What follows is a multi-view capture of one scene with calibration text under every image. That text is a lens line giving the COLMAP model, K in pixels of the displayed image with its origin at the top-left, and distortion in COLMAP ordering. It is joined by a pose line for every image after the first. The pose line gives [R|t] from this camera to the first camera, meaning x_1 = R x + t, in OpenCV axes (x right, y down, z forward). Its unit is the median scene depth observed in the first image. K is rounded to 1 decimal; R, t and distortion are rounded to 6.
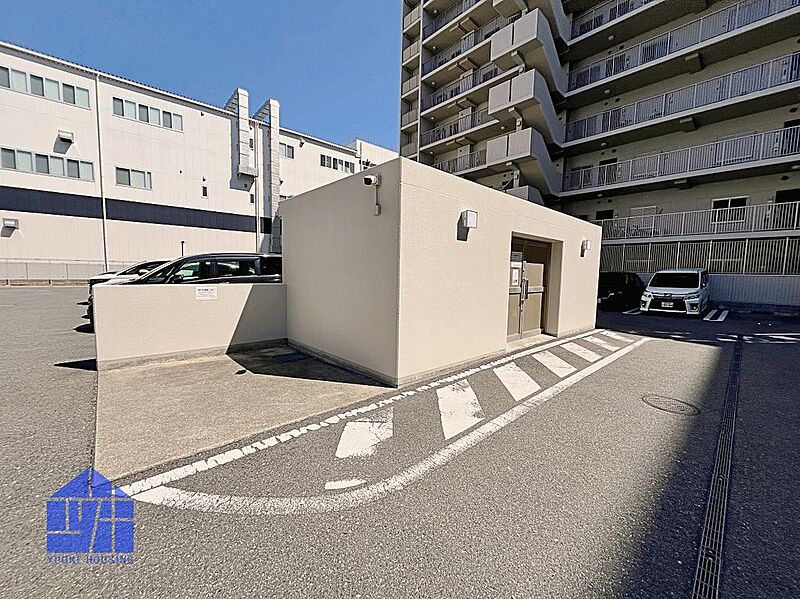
lens RADIAL K [[321.0, 0, 393.7], [0, 321.0, 302.4], [0, 0, 1]] dist [-0.002956, -0.000264]
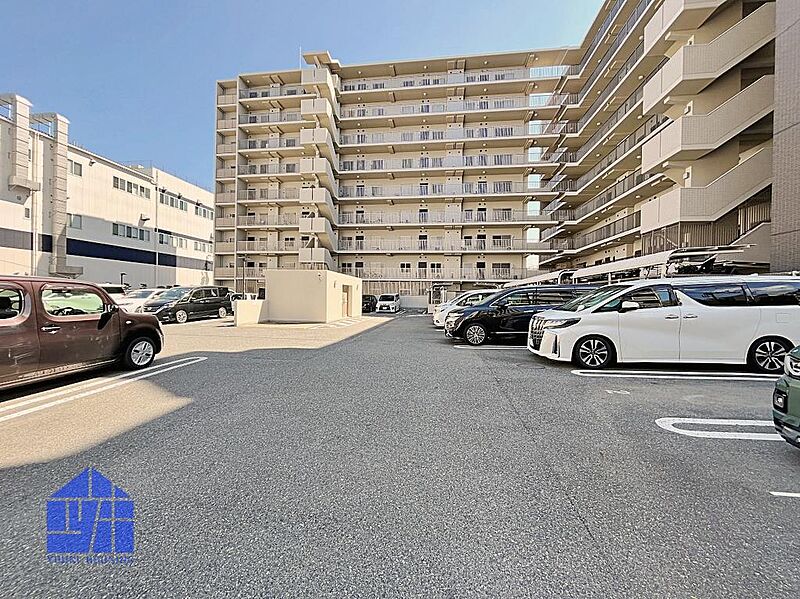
lens RADIAL K [[321.0, 0, 401.2], [0, 321.0, 299.6], [0, 0, 1]] dist [-0.002956, -0.000264]
pose [[0.749828, -0.009848, 0.661559, -0.253327], [0.059197, 0.996878, -0.052255, 0.028306], [-0.658979, 0.078345, 0.748070, -0.345732]]
